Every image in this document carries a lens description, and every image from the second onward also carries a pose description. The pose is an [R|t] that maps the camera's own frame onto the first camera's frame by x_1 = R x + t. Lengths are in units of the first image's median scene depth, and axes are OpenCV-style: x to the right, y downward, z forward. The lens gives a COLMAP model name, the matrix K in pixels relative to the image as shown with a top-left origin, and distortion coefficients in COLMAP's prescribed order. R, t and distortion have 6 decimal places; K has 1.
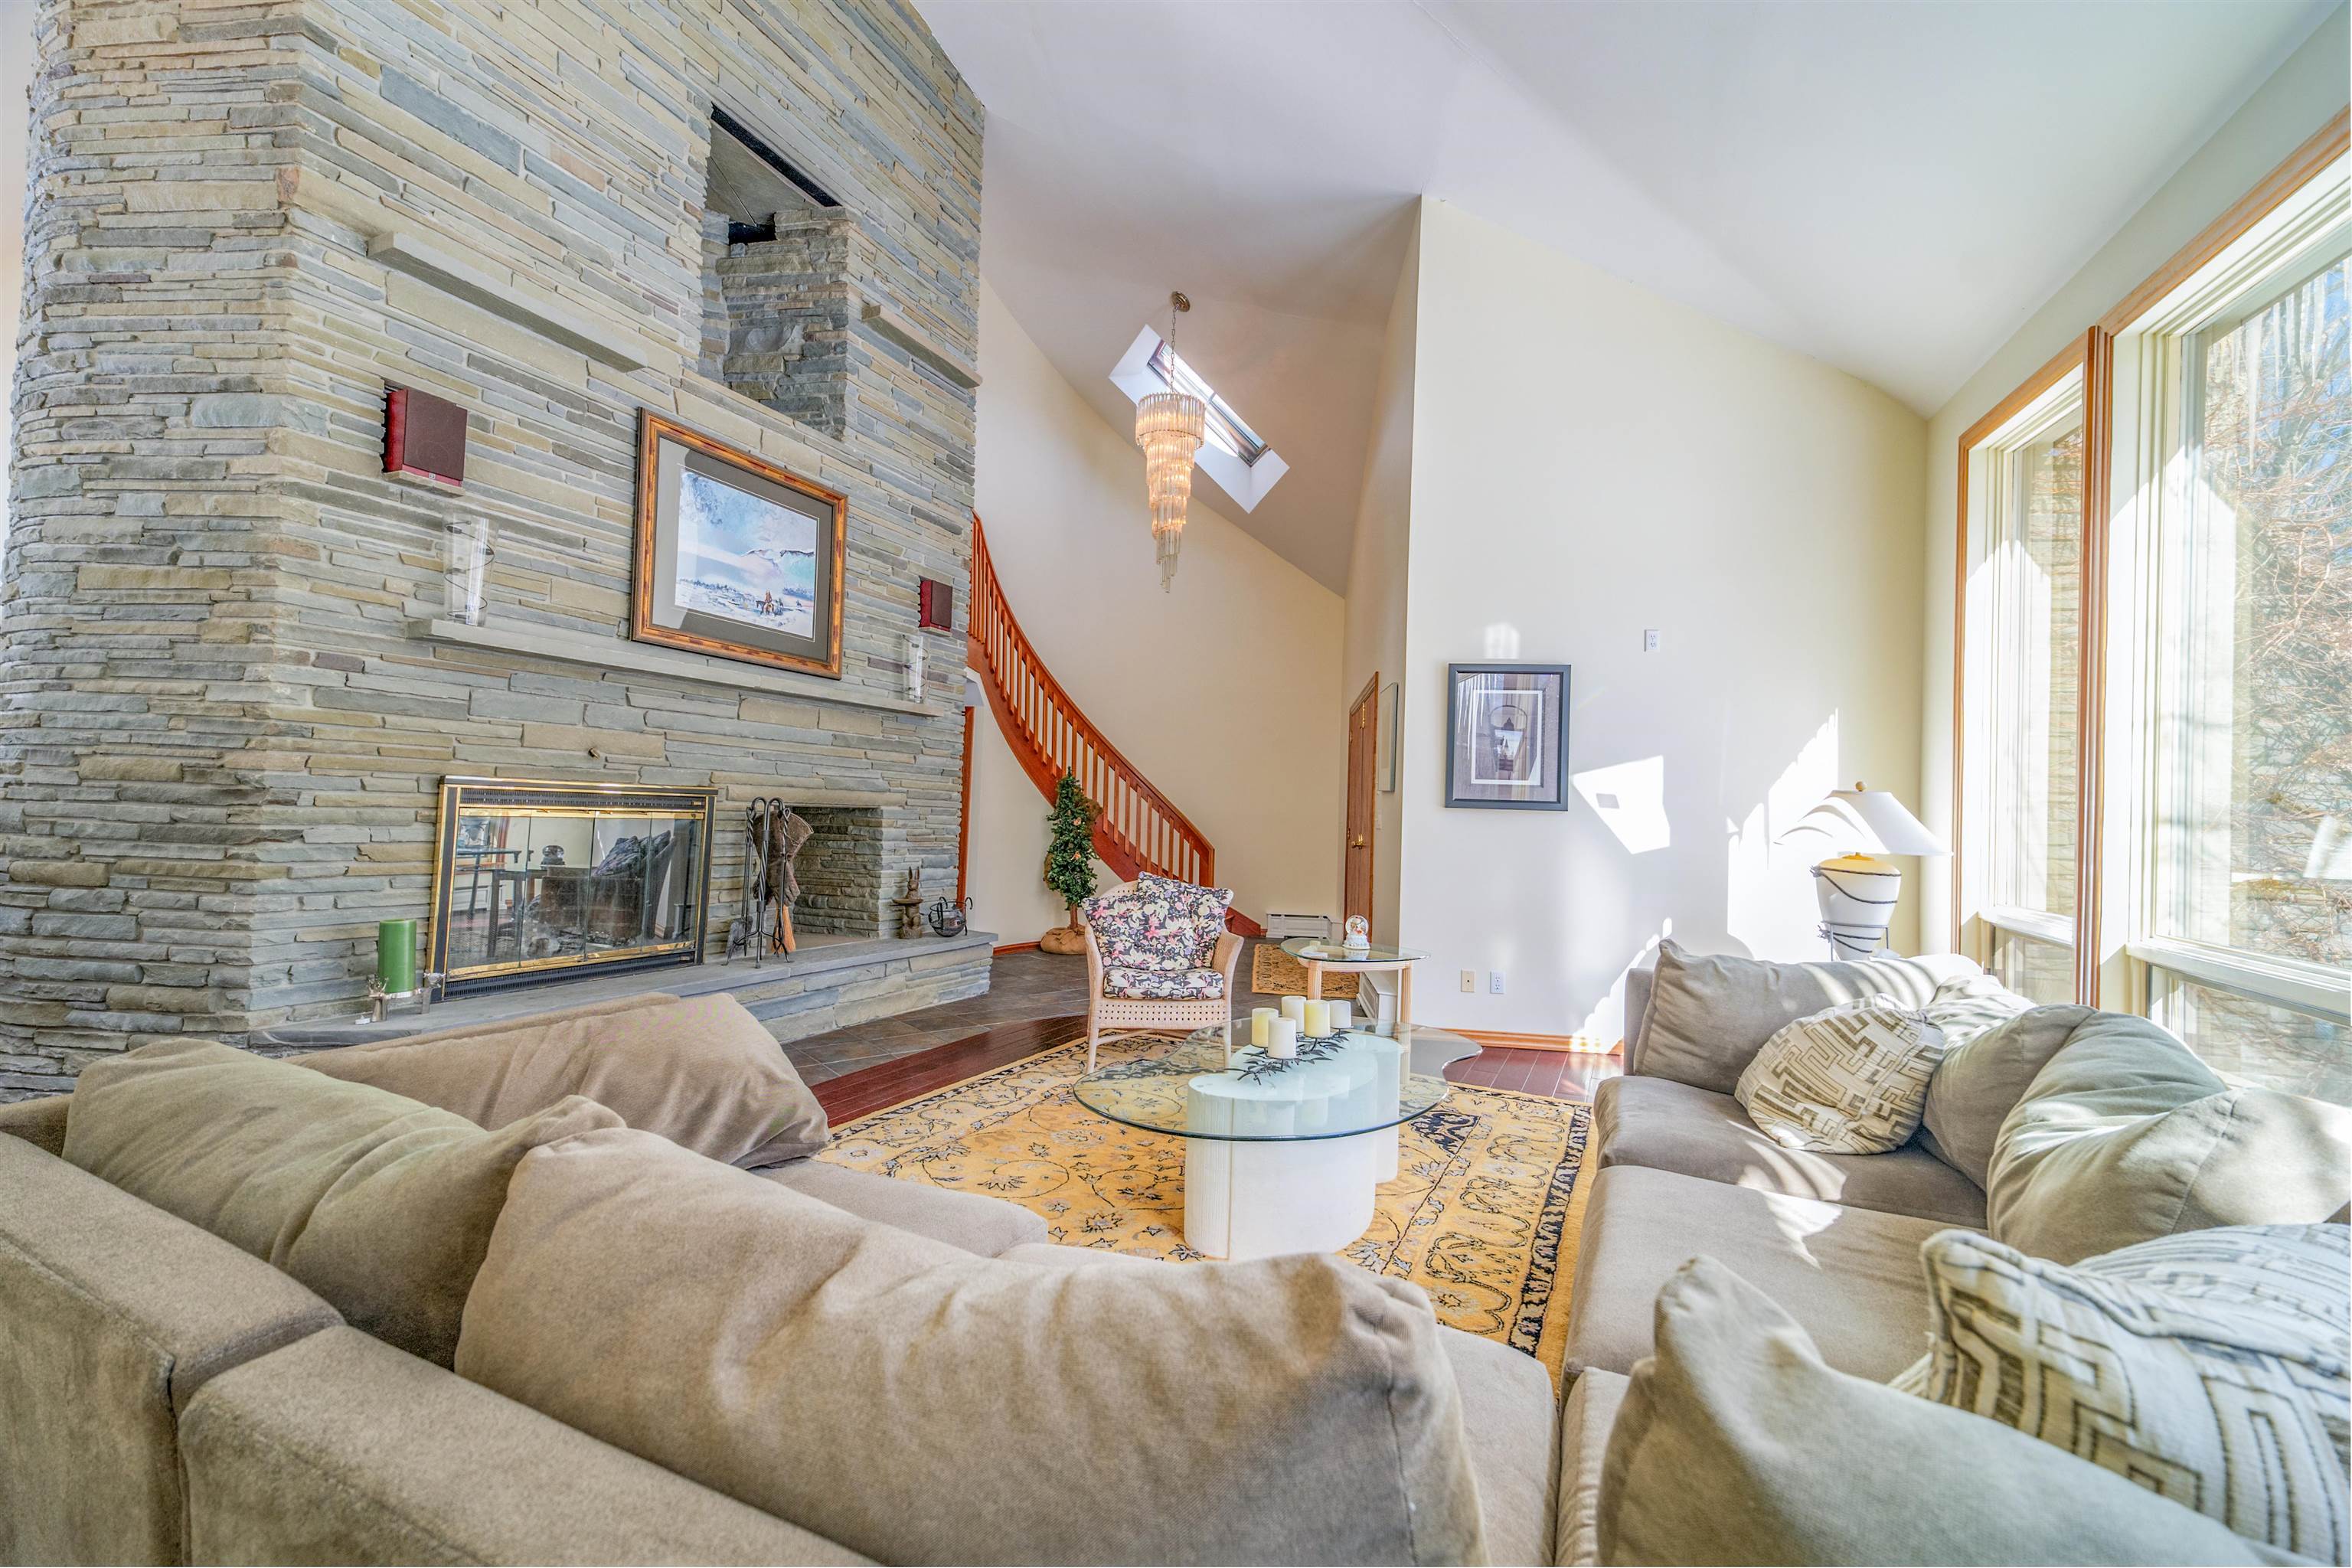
lens RADIAL K [[944.3, 0, 1181.4], [0, 944.3, 783.7], [0, 0, 1]] dist [0.048472, -0.014280]
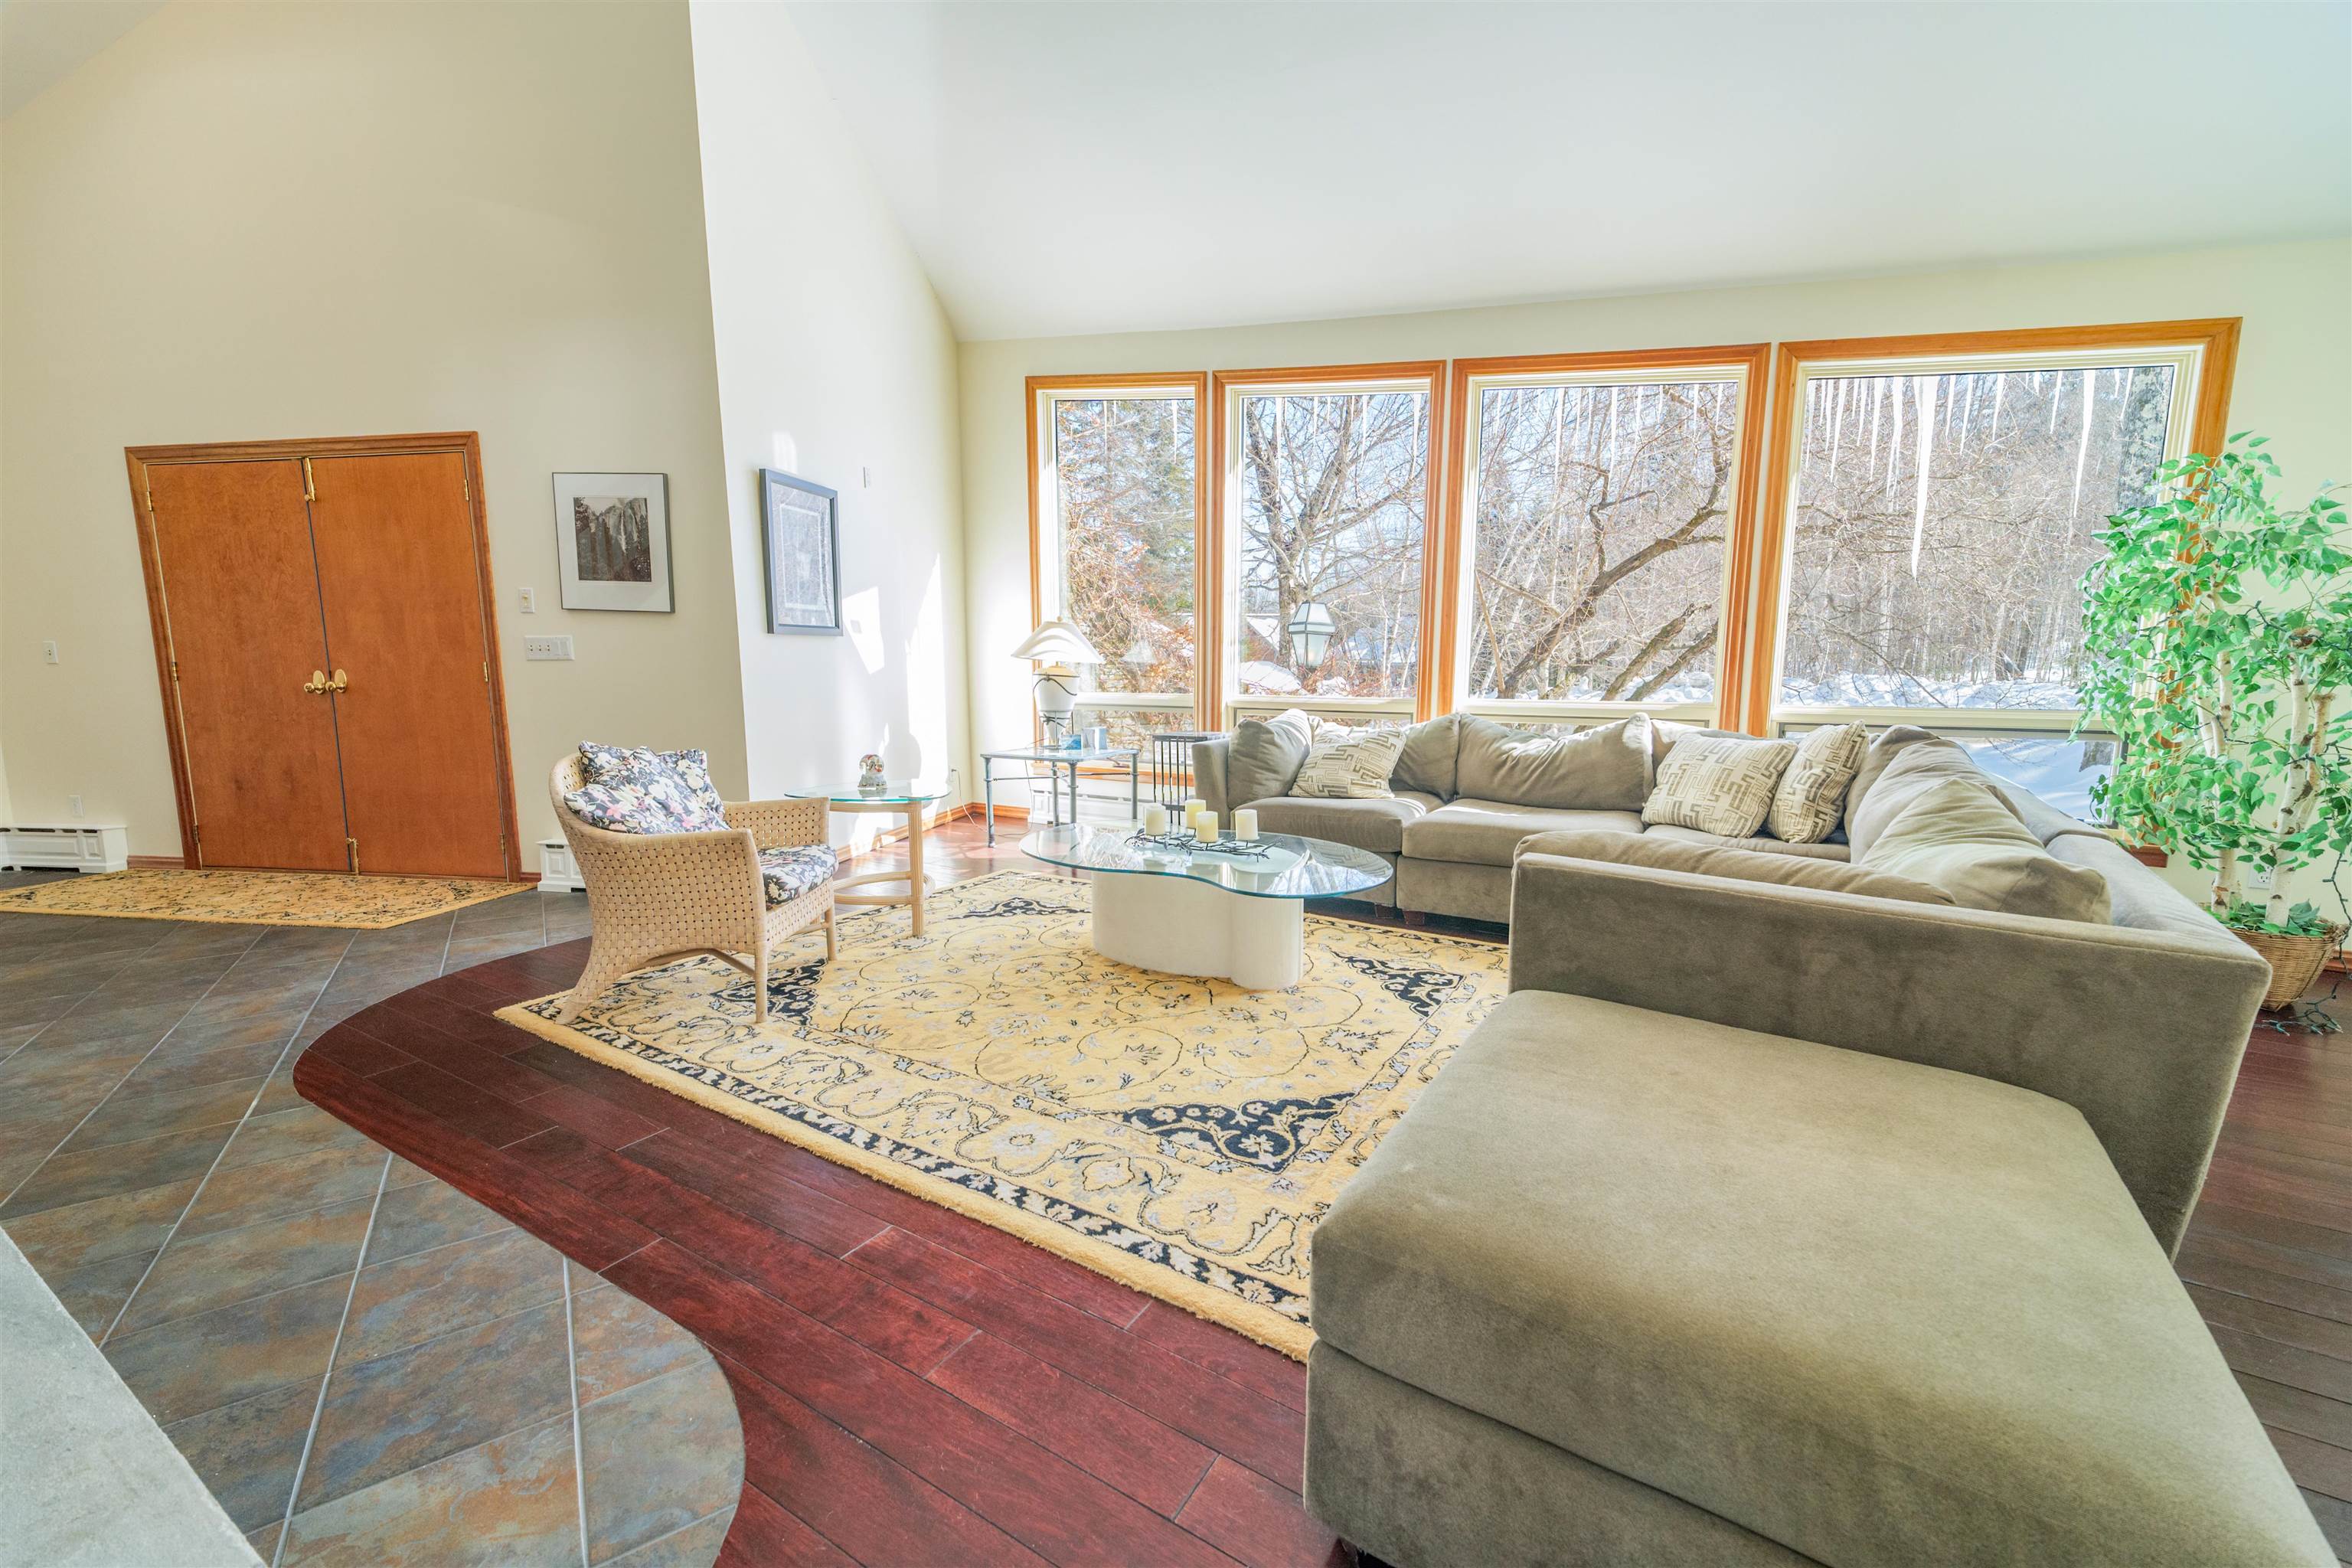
lens RADIAL K [[944.3, 0, 1181.4], [0, 944.3, 783.7], [0, 0, 1]] dist [0.048472, -0.014280]
pose [[0.105480, -0.165761, 0.980509, -0.668271], [-0.029771, 0.985041, 0.169730, 0.000288], [-0.993976, -0.047093, 0.098967, 0.564599]]
